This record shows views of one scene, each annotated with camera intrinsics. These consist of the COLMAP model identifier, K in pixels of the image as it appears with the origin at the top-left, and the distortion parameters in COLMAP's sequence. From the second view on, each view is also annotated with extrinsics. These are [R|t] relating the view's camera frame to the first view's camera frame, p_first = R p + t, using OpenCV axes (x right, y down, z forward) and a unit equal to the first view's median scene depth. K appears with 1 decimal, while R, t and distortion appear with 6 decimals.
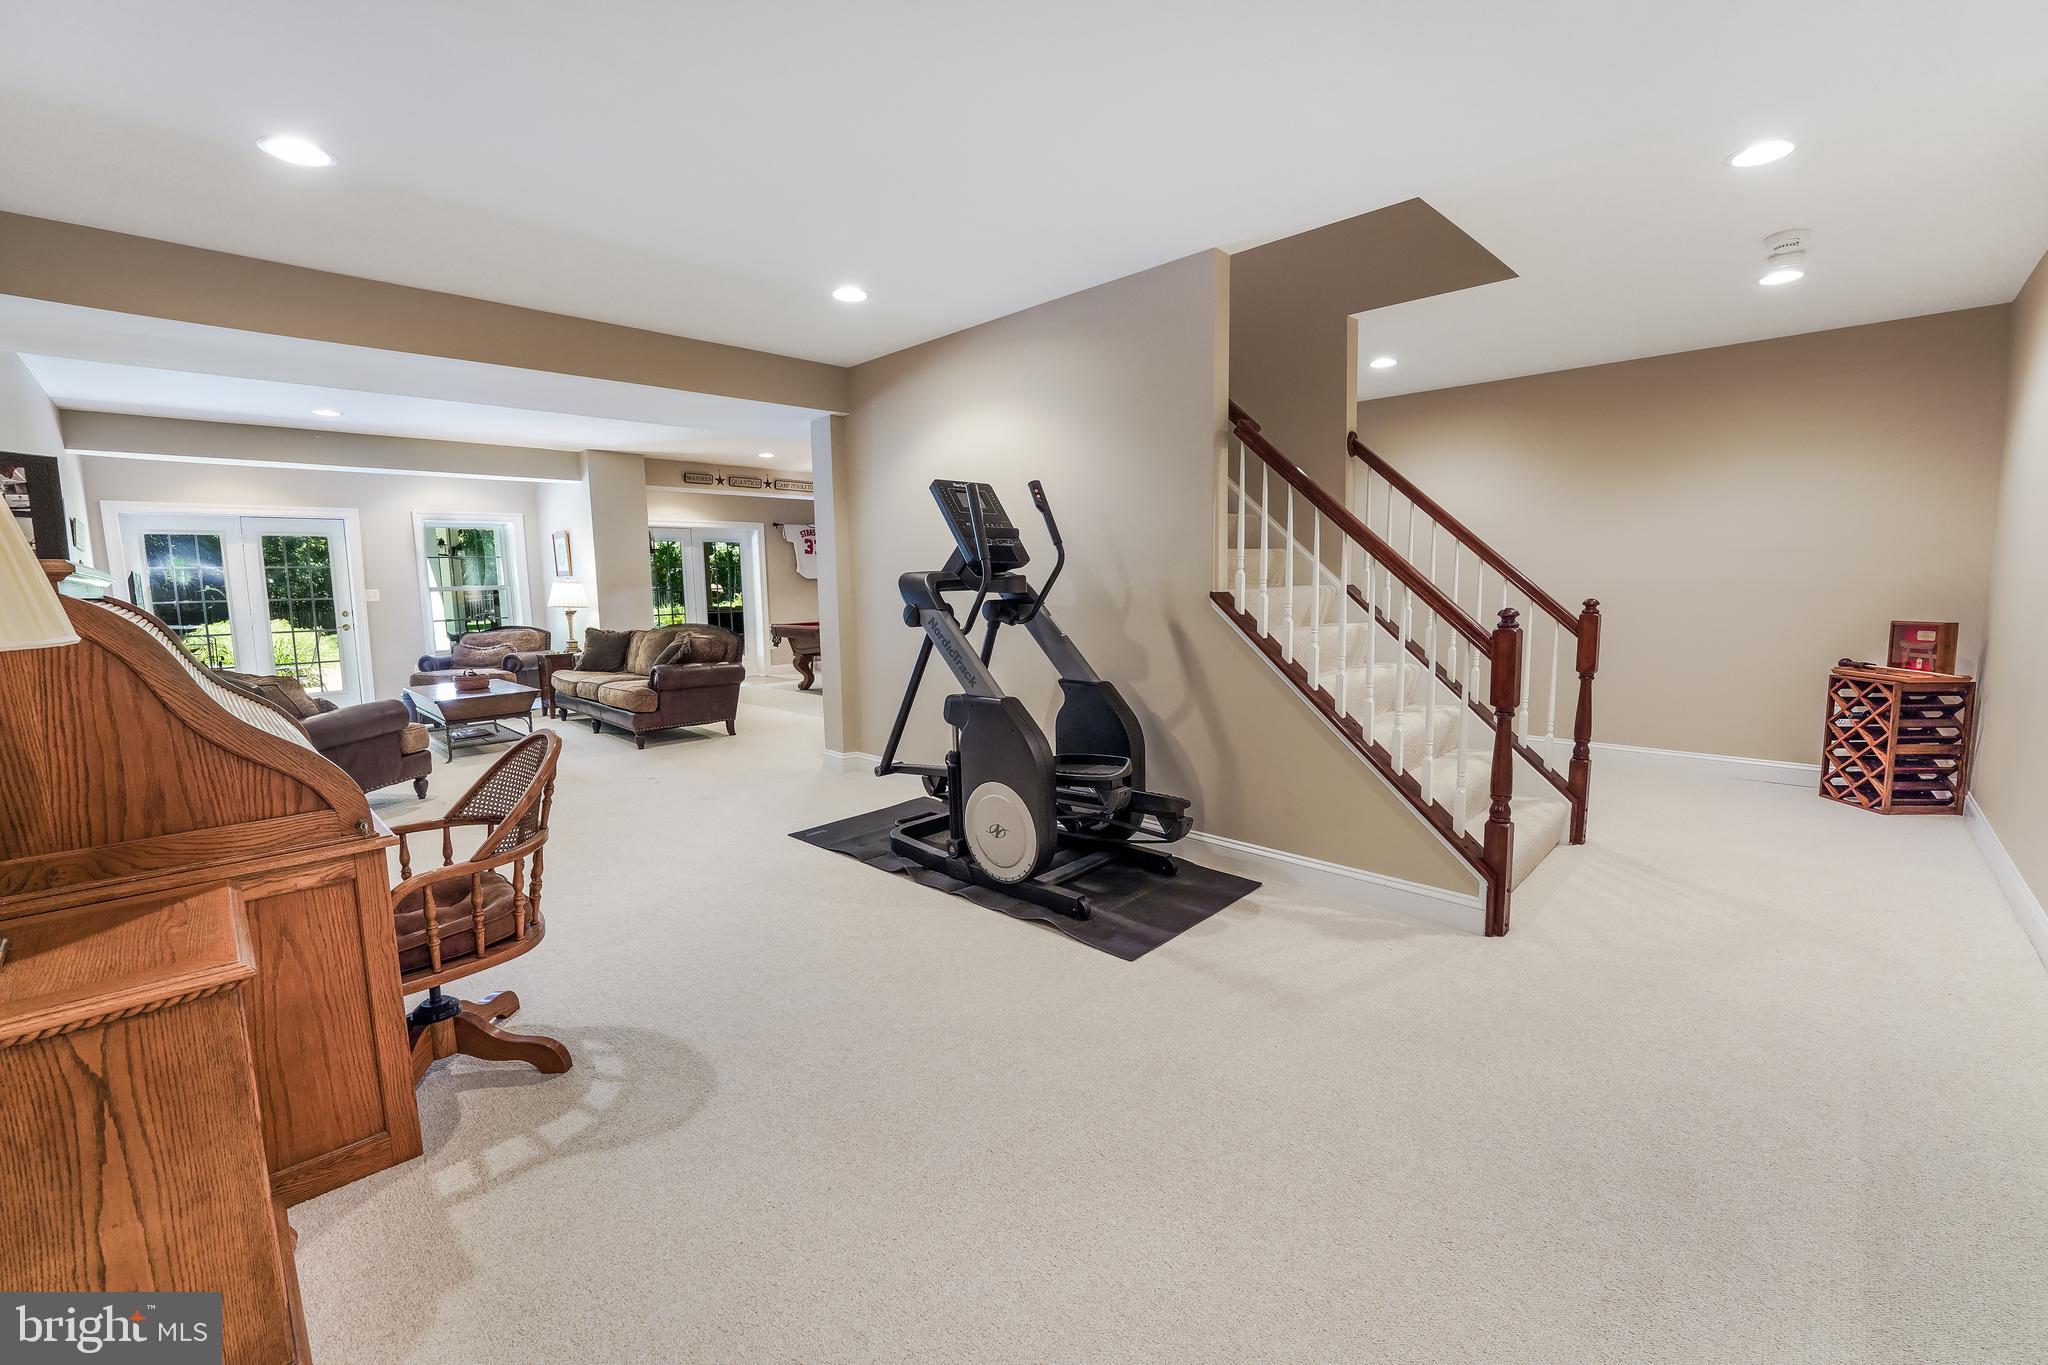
lens RADIAL K [[844.7, 0, 1017.1], [0, 844.7, 677.3], [0, 0, 1]] dist [-0.013185, 0.000391]
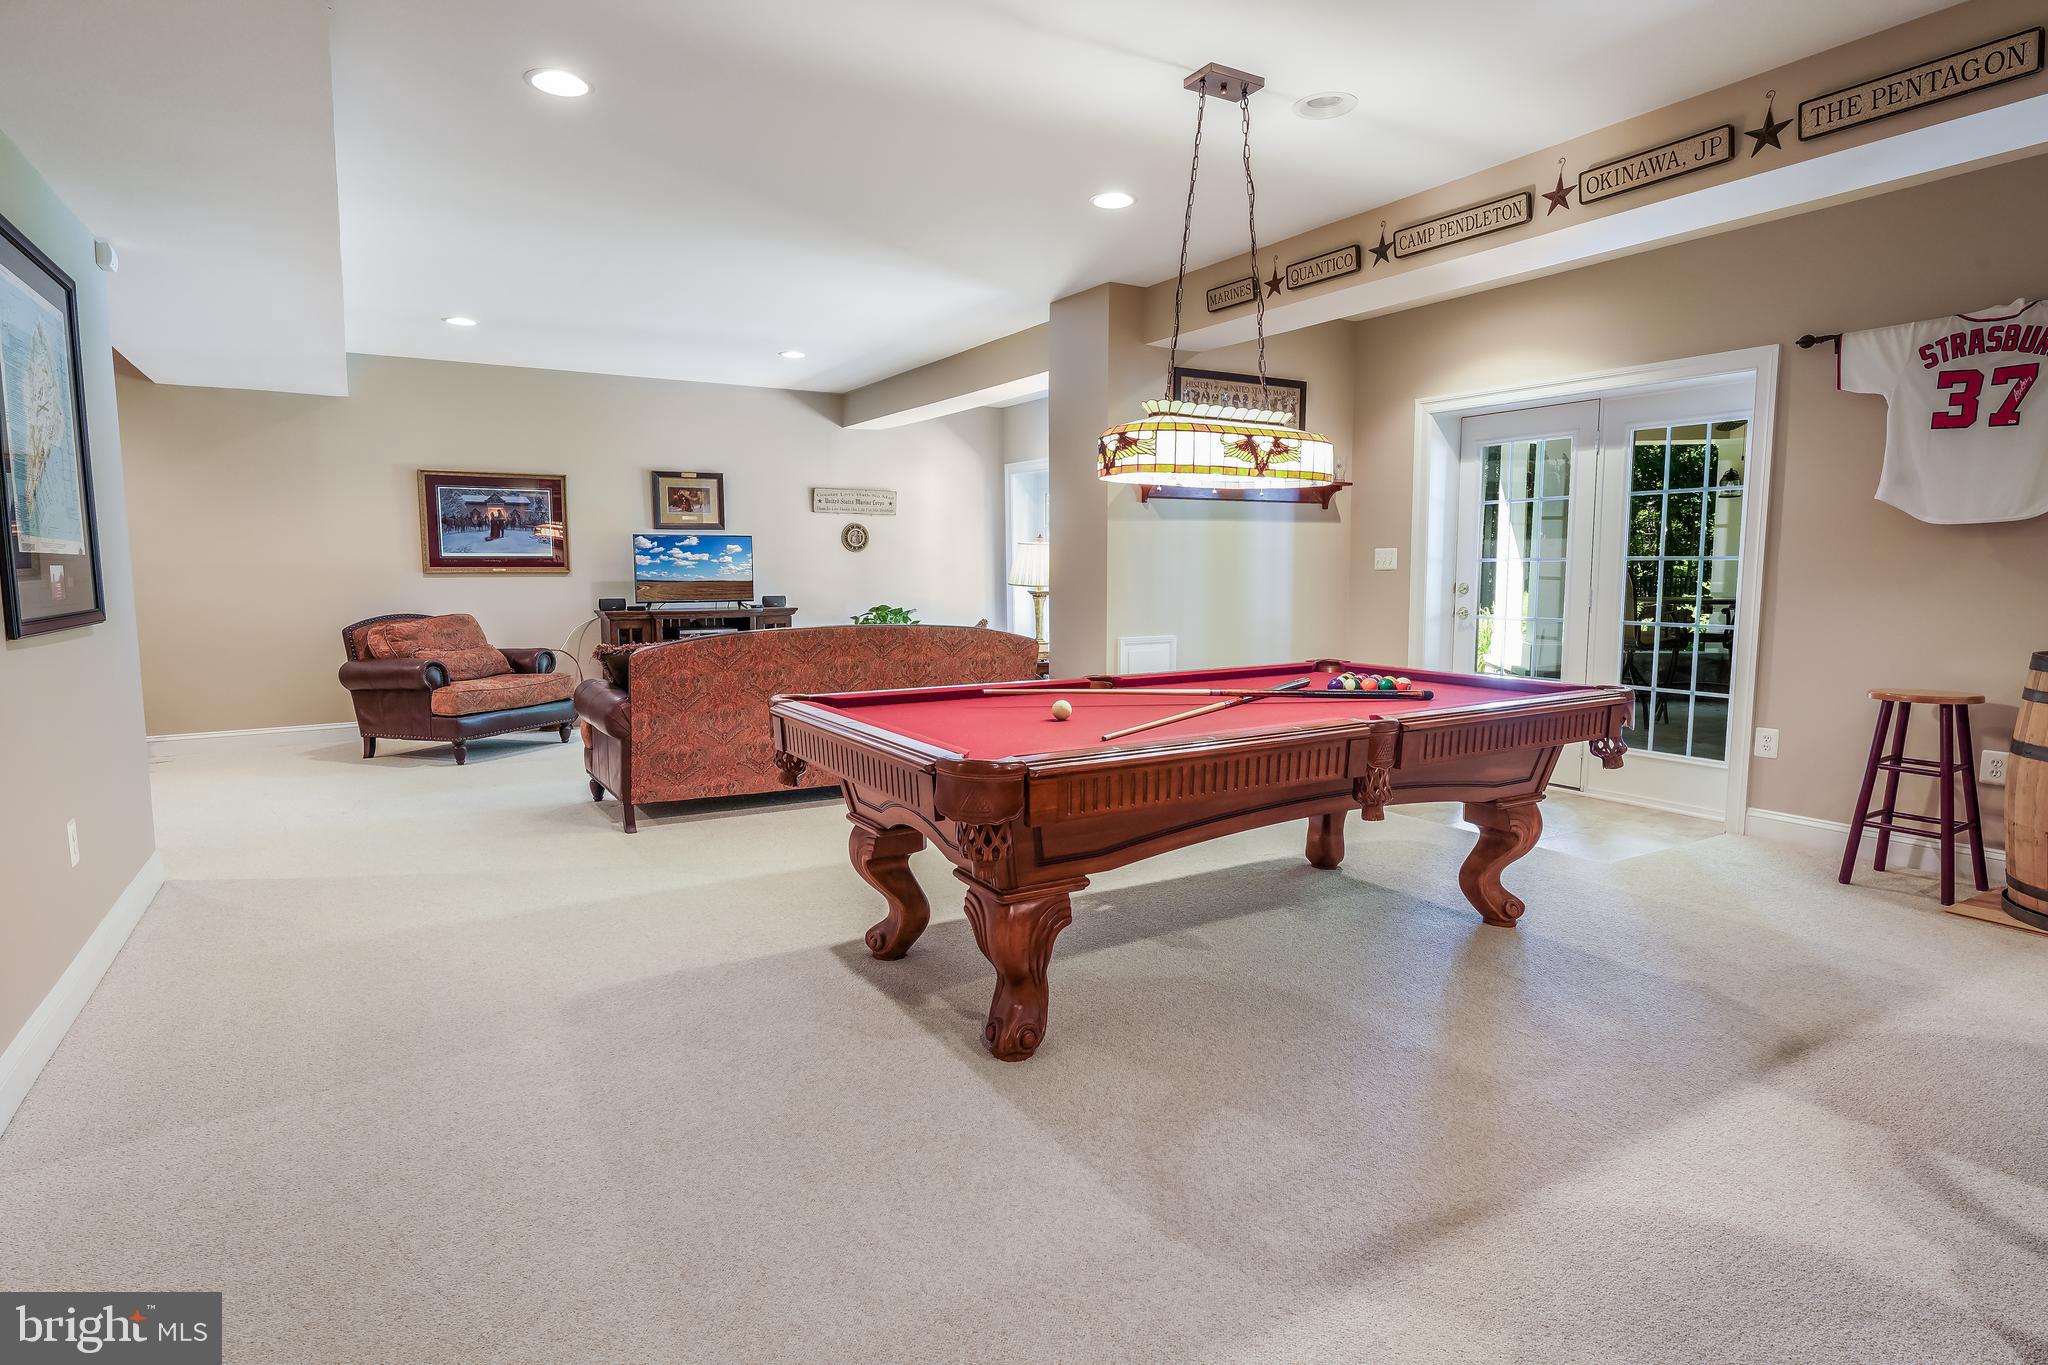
lens RADIAL K [[1078.3, 0, 1020.2], [0, 1078.3, 682.6], [0, 0, 1]] dist [-0.001372, 0.000054]
pose [[-0.234540, 0.127715, -0.963680, 0.150659], [-0.102233, 0.982594, 0.155103, -0.094037], [0.966716, 0.134898, -0.217401, 0.826355]]
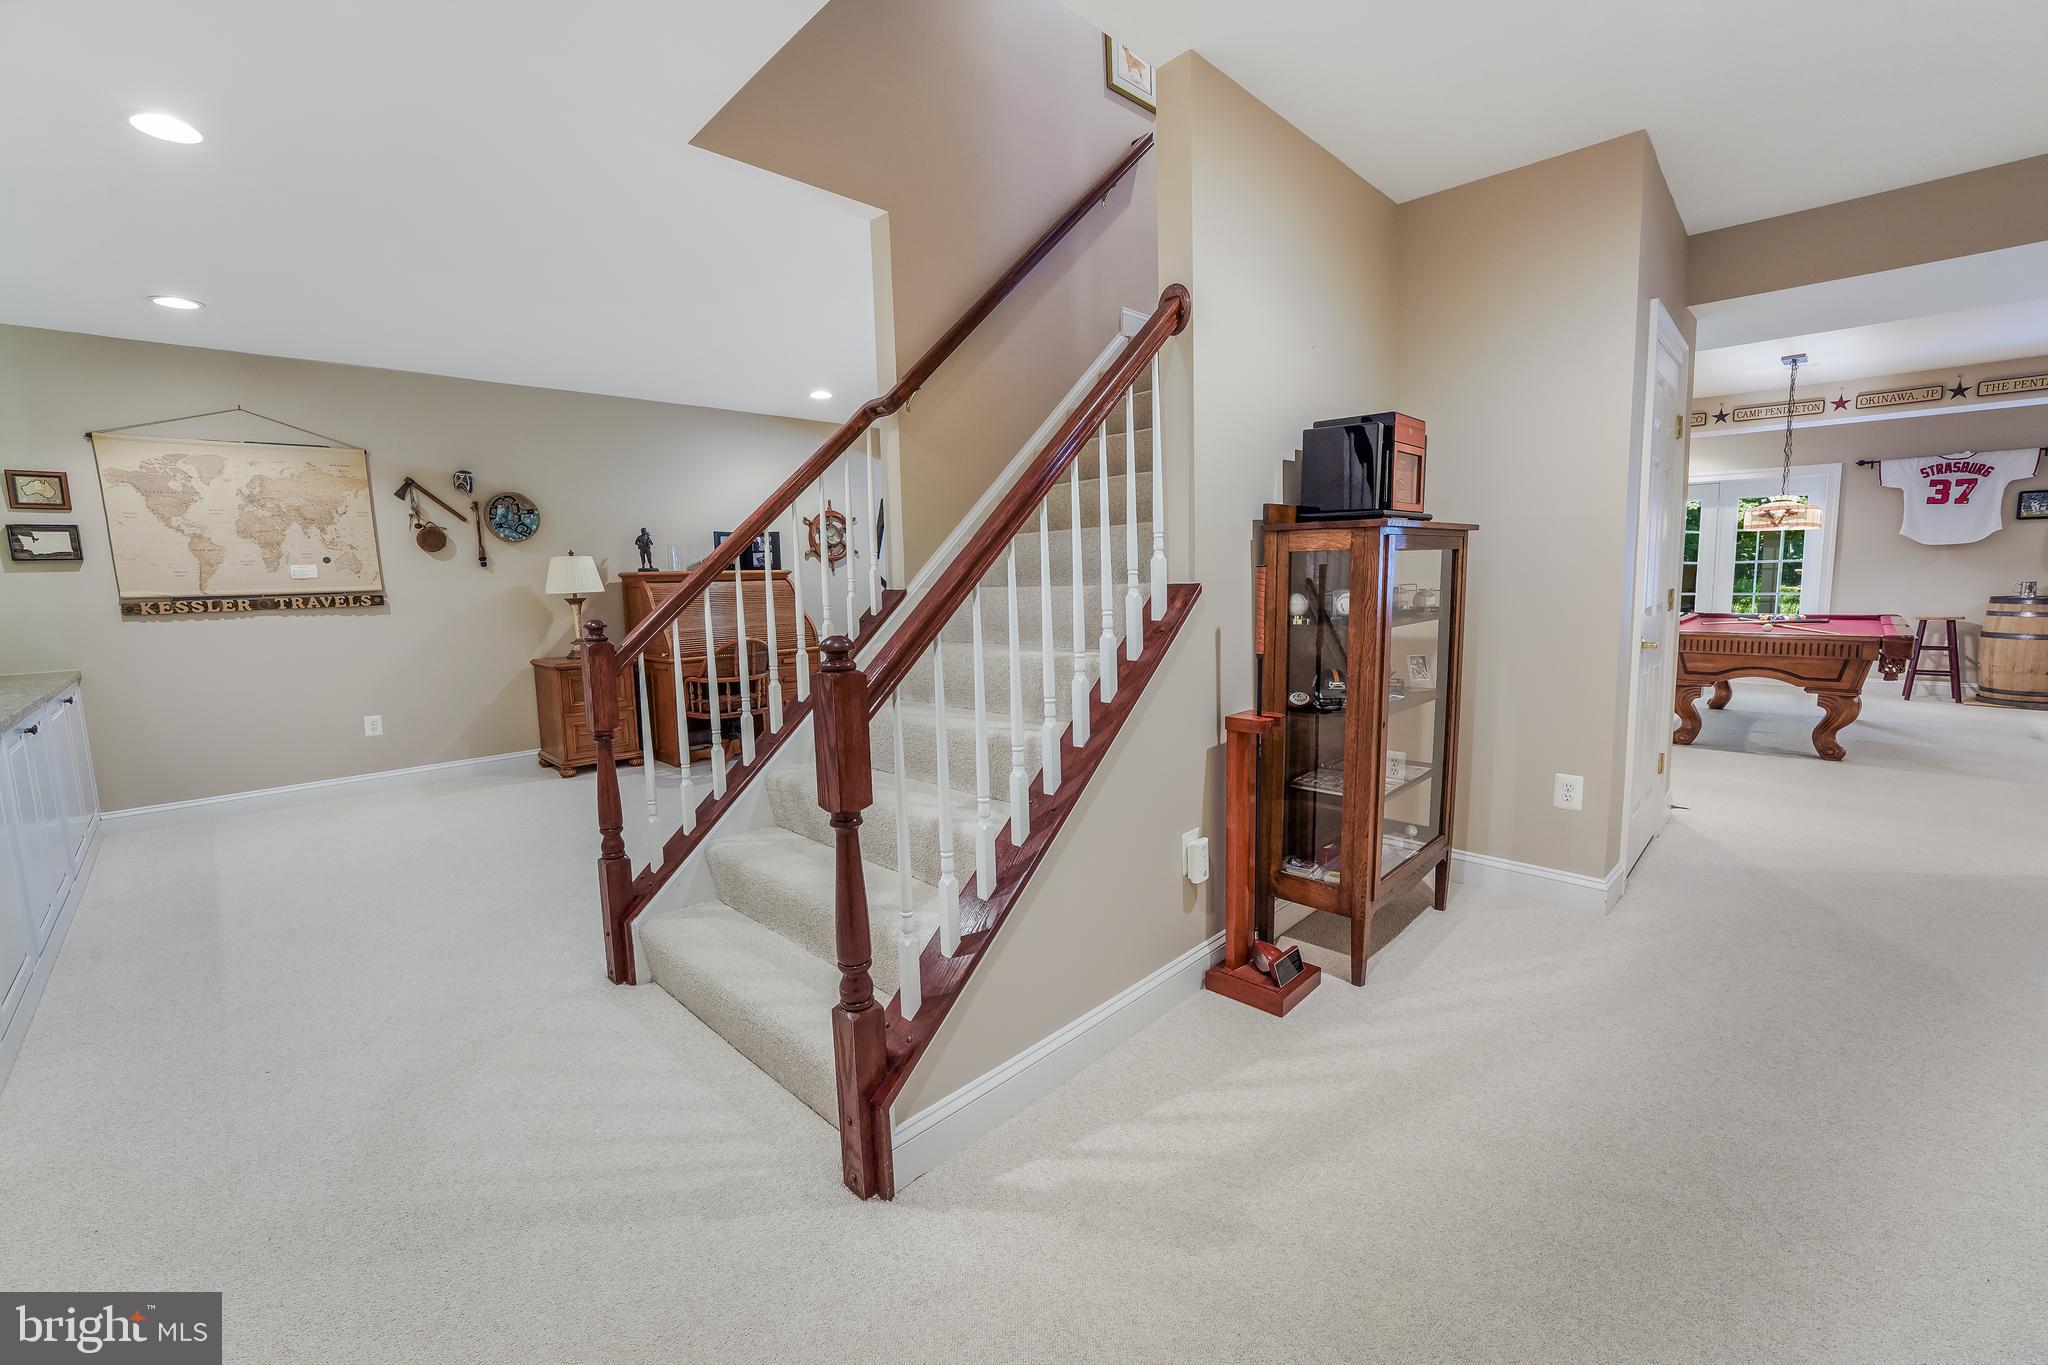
lens RADIAL K [[844.7, 0, 1027.1], [0, 844.7, 680.5], [0, 0, 1]] dist [-0.013185, 0.000391]
pose [[0.012688, 0.142665, -0.989690, 0.365799], [-0.090248, 0.985893, 0.140961, -0.046930], [0.995838, 0.087529, 0.025384, 0.350225]]
